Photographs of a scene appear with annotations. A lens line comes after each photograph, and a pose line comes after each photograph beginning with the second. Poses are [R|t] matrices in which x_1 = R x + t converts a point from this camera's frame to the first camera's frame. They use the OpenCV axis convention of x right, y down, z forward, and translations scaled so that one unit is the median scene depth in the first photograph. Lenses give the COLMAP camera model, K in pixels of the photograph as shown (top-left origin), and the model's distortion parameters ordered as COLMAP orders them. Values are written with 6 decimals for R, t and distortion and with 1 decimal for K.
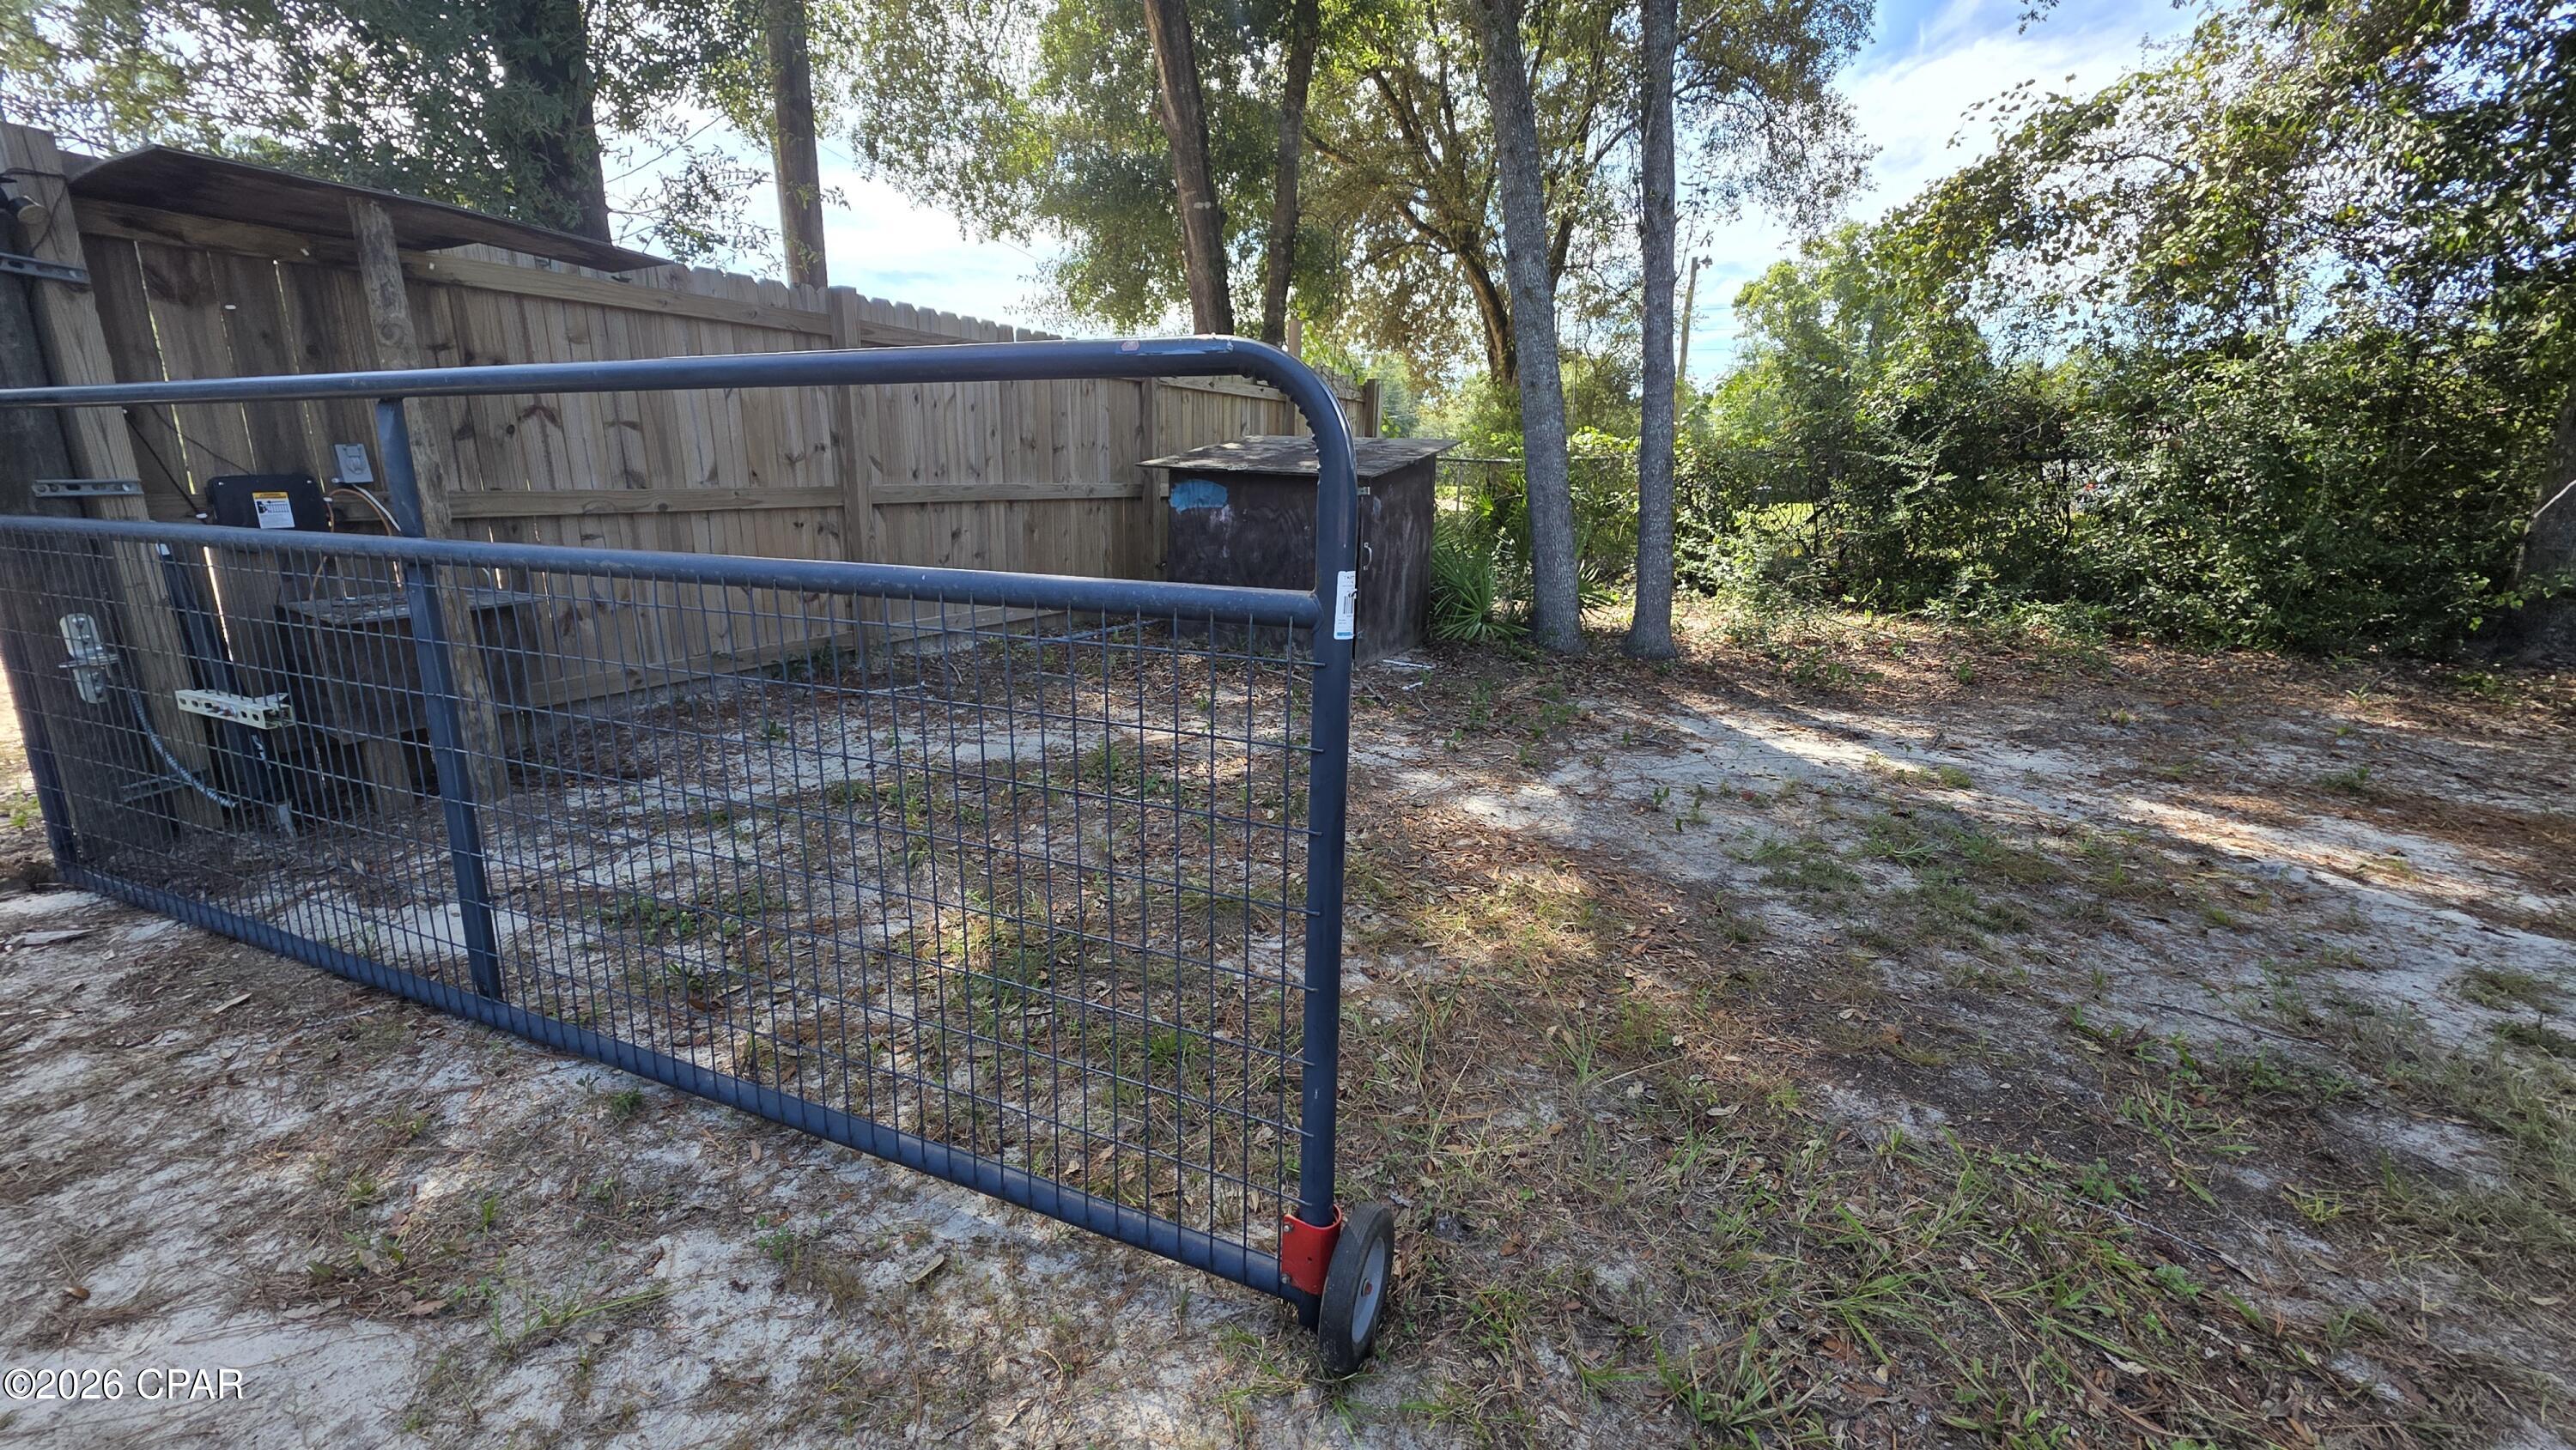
lens RADIAL K [[1032.6, 0, 1290.2], [0, 1032.6, 716.4], [0, 0, 1]] dist [0.002458, -0.000209]
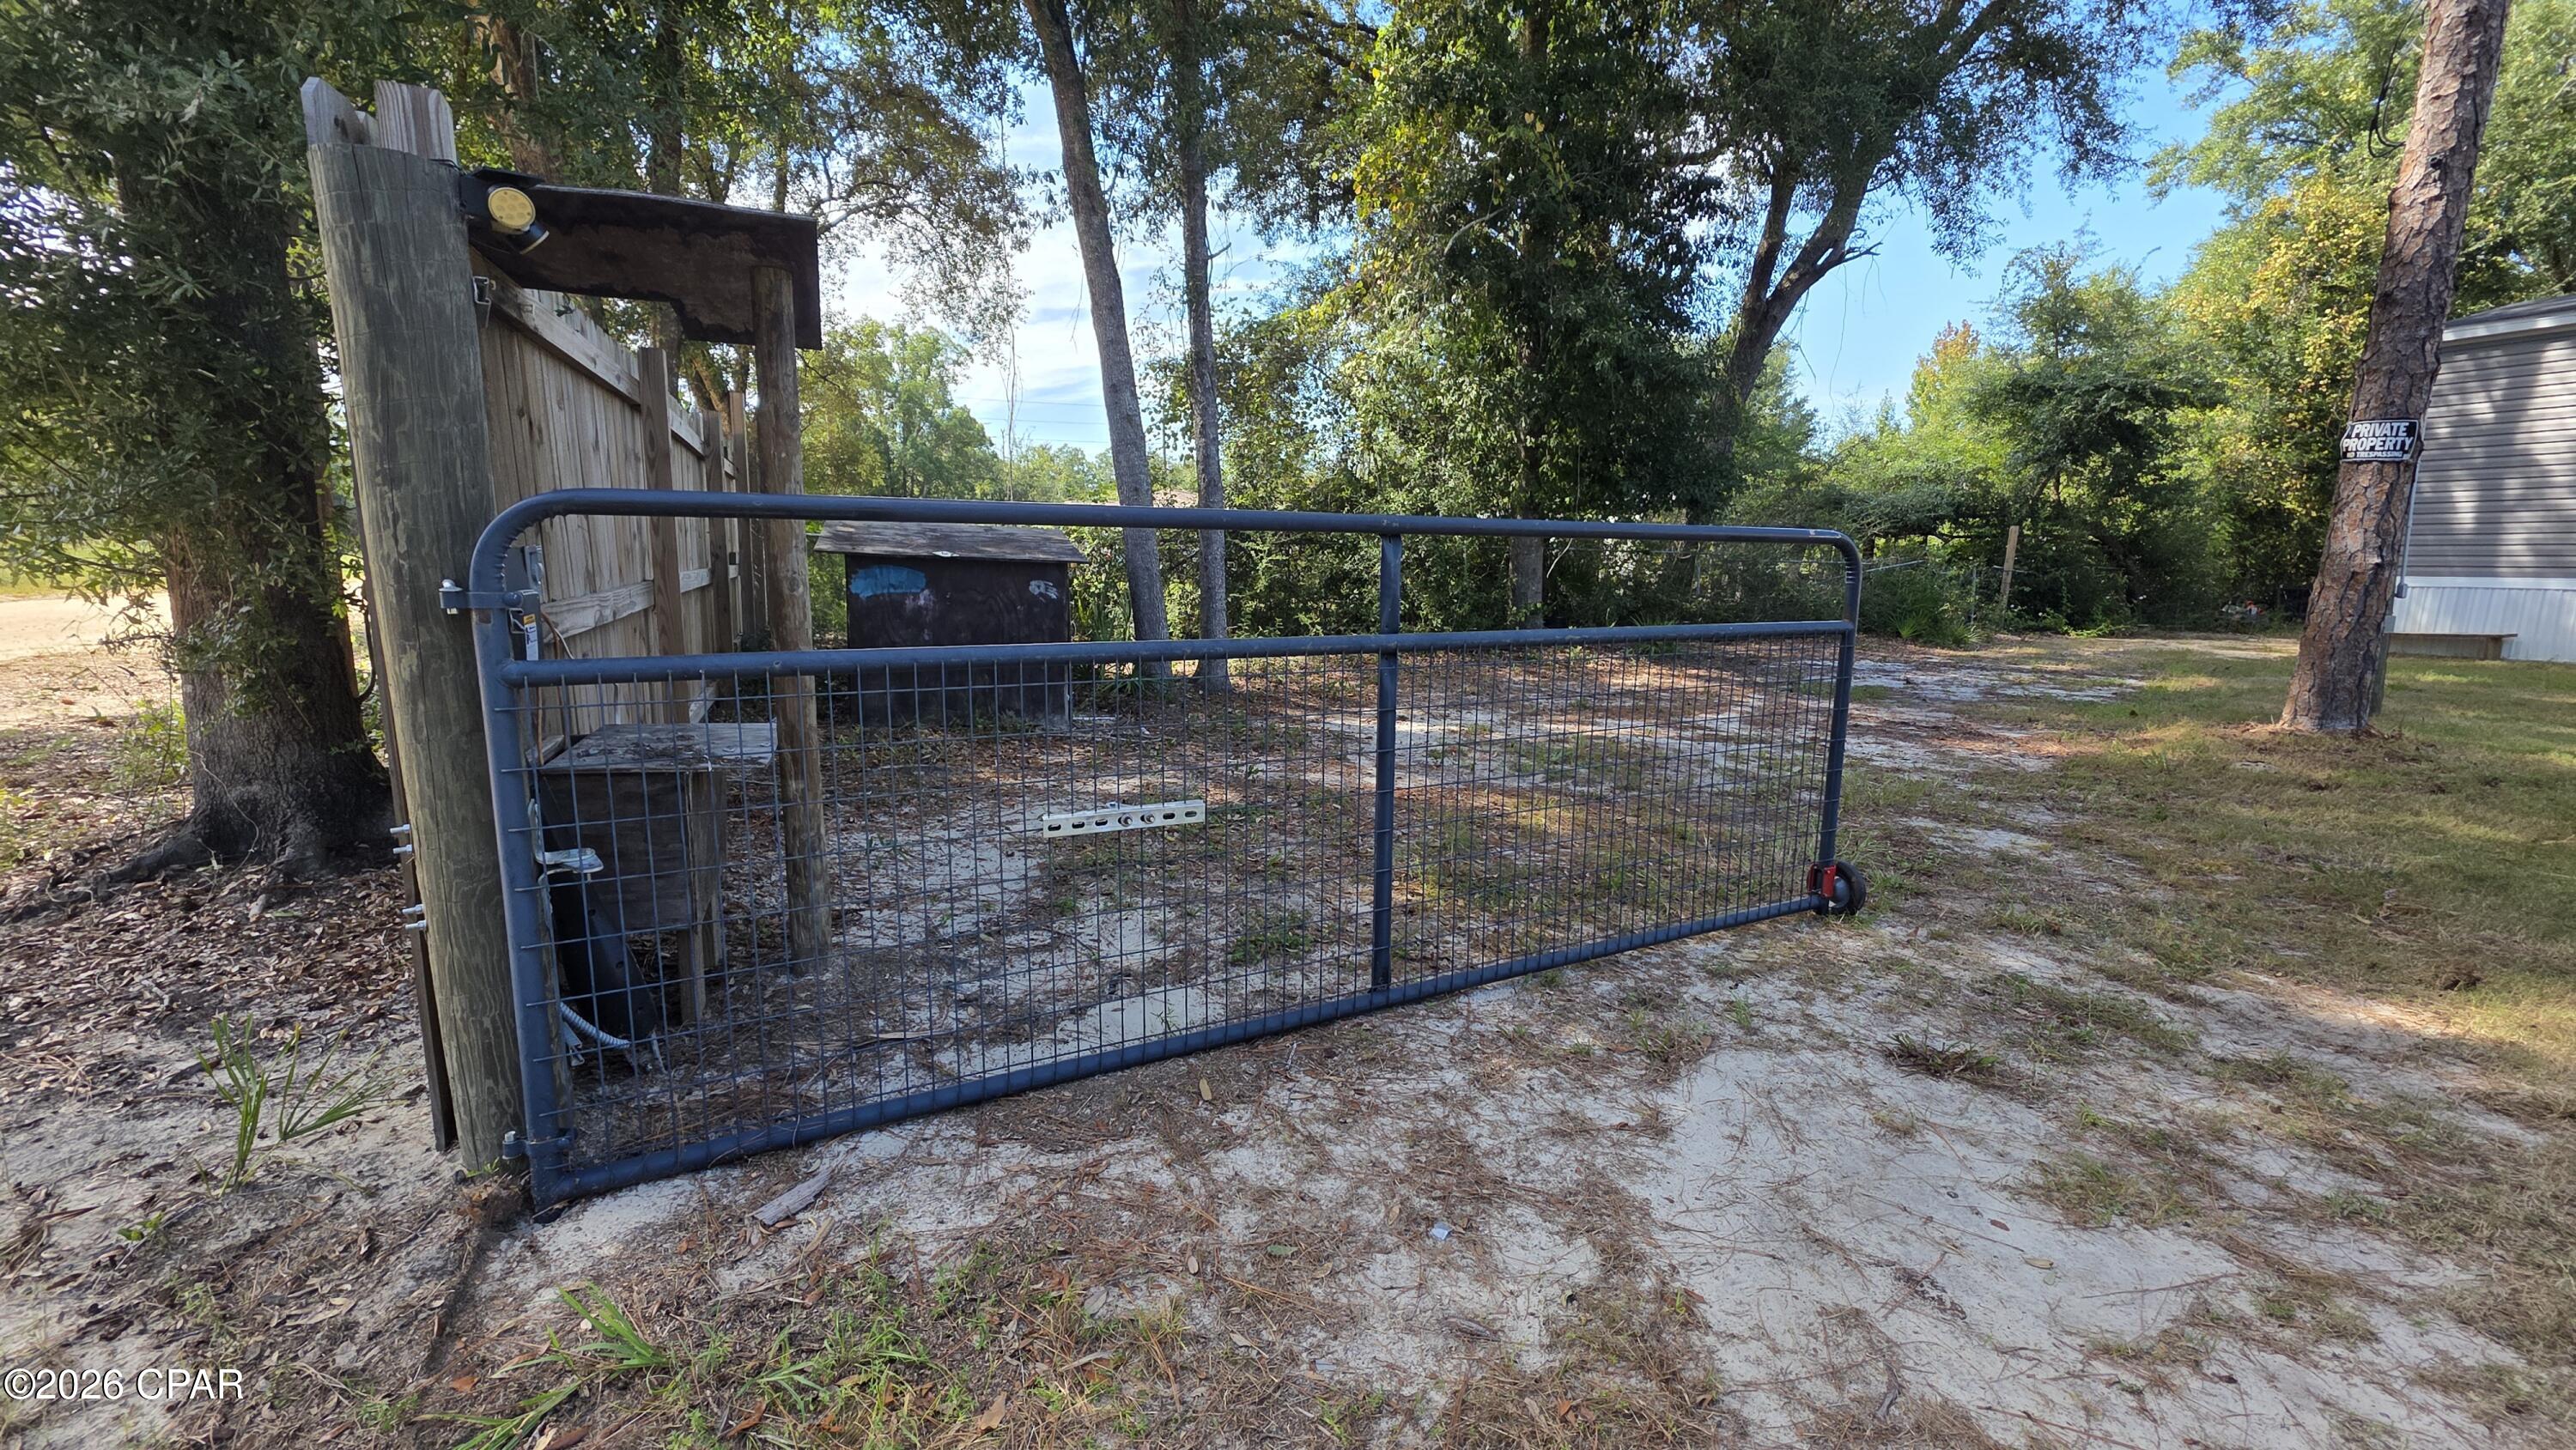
lens RADIAL K [[1032.6, 0, 1294.3], [0, 1032.6, 724.4], [0, 0, 1]] dist [0.002458, -0.000209]
pose [[0.618239, -0.130416, 0.775095, -1.684232], [0.175259, 0.984184, 0.025805, -0.091670], [-0.766201, 0.119889, 0.631318, 0.229013]]
